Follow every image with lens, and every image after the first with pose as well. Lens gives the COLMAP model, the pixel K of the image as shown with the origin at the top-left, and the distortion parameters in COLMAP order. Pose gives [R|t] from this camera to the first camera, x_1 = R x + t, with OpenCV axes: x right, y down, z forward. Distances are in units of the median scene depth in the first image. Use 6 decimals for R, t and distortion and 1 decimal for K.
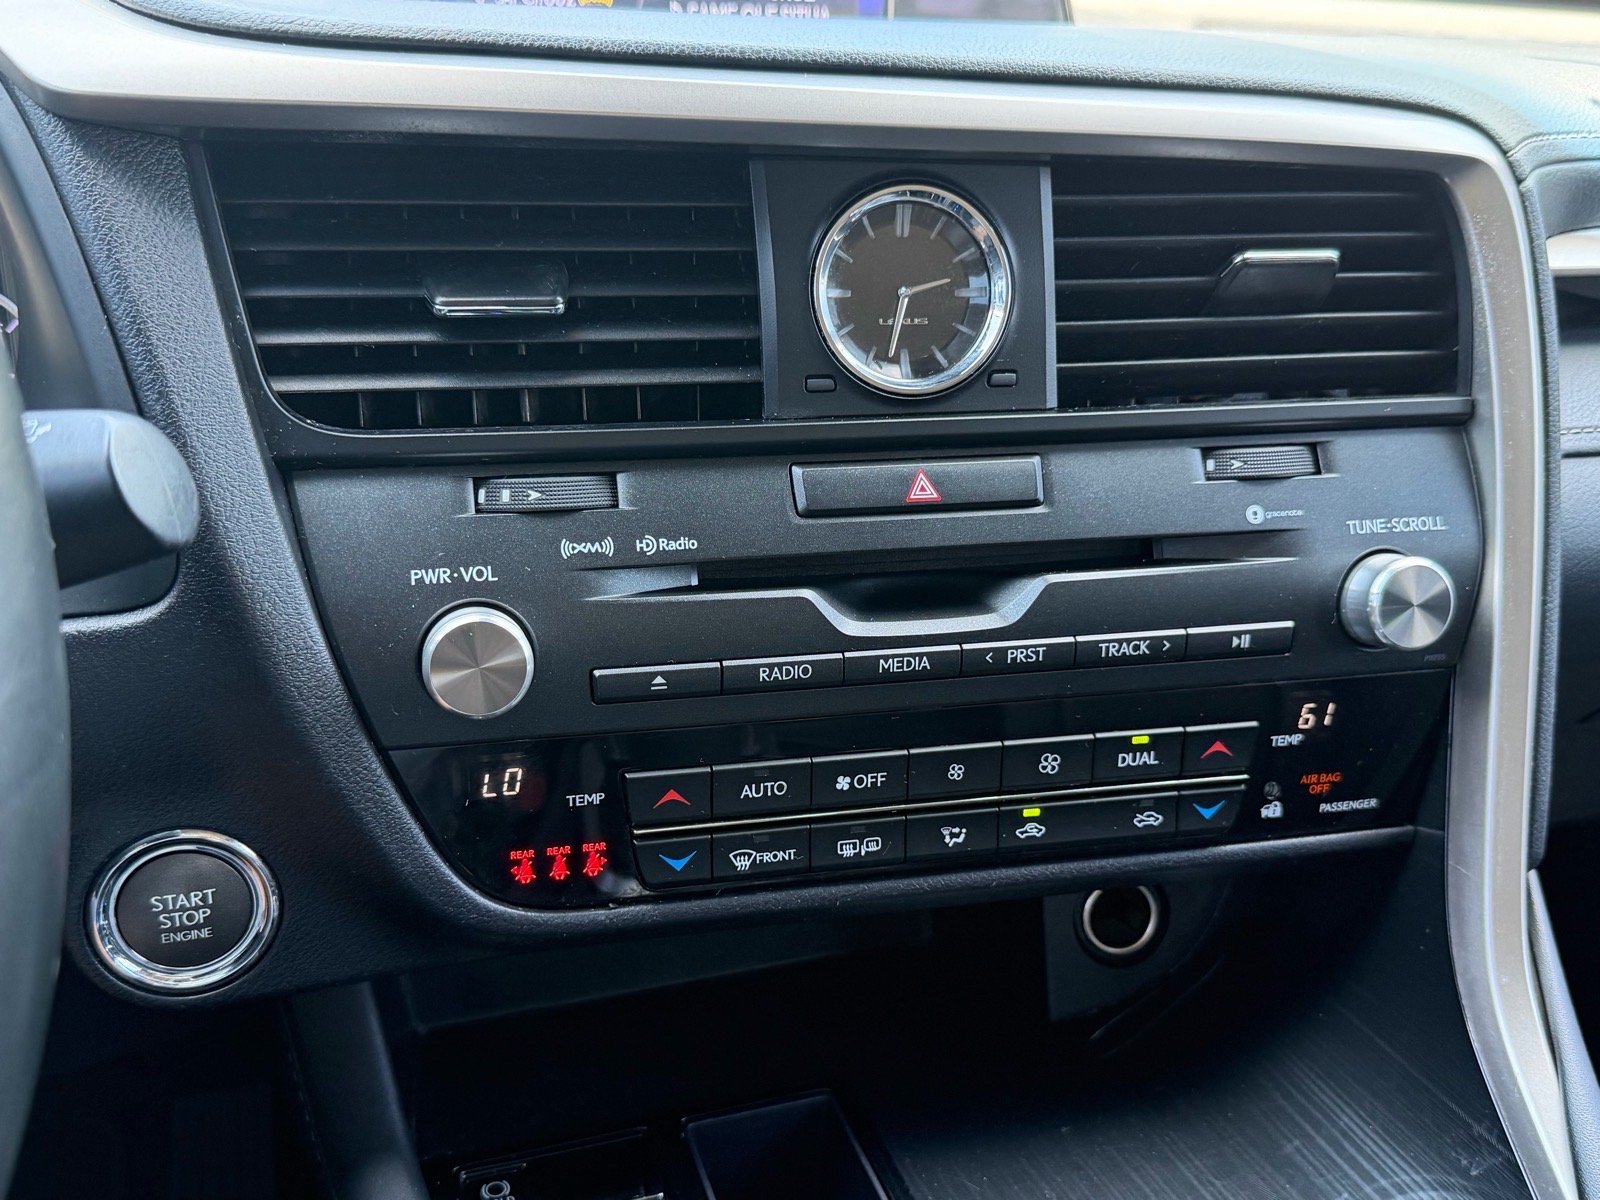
lens RADIAL K [[1591.1, 0, 812.2], [0, 1591.1, 588.0], [0, 0, 1]] dist [0.058642, 0.000000]
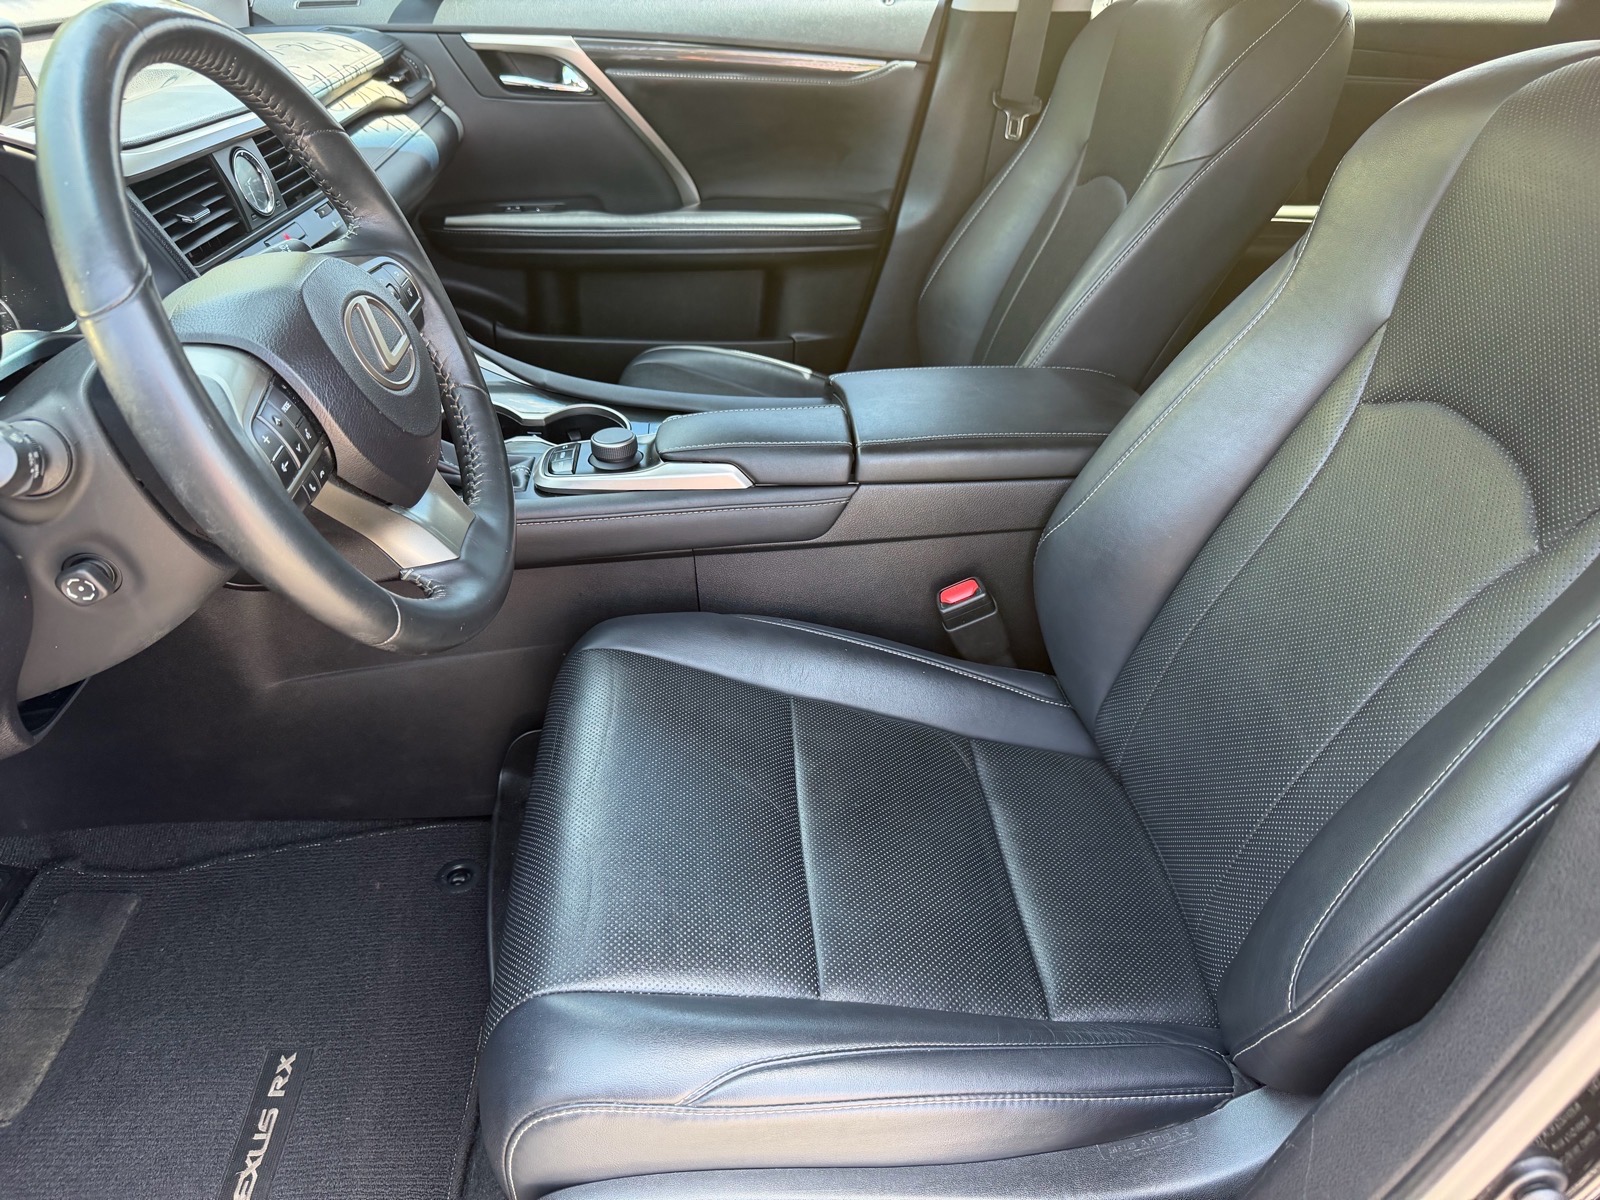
lens RADIAL K [[1135.6, 0, 788.4], [0, 1135.6, 600.9], [0, 0, 1]] dist [0.050852, -0.056818]
pose [[0.248889, -0.541007, 0.803346, -2.025390], [0.358422, 0.822010, 0.442531, -0.128678], [-0.899771, 0.177796, 0.398498, -0.789719]]
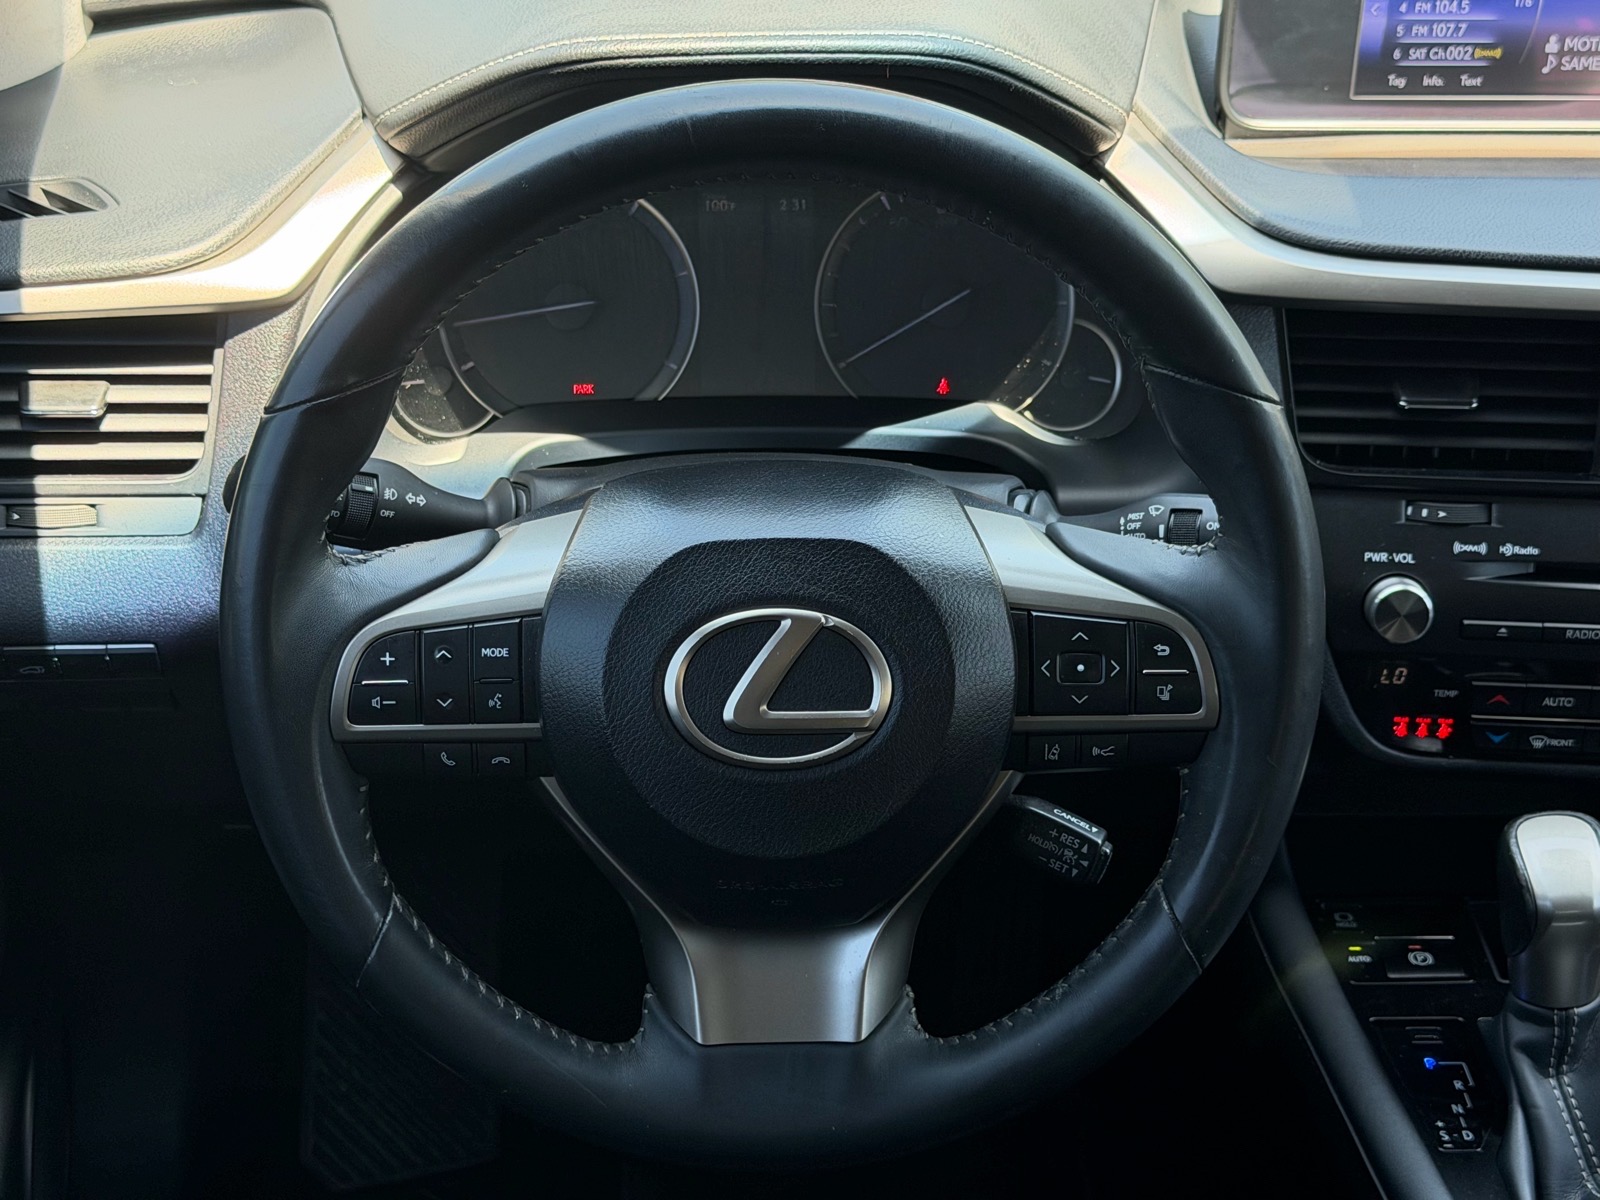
lens RADIAL K [[2570.2, 0, 783.4], [0, 2570.2, 608.2], [0, 0, 1]] dist [0.129004, 0.000000]
pose [[0.957565, 0.128006, -0.258233, -0.113218], [-0.087309, 0.982694, 0.163367, -0.325907], [0.274676, -0.133889, 0.952169, -1.700784]]
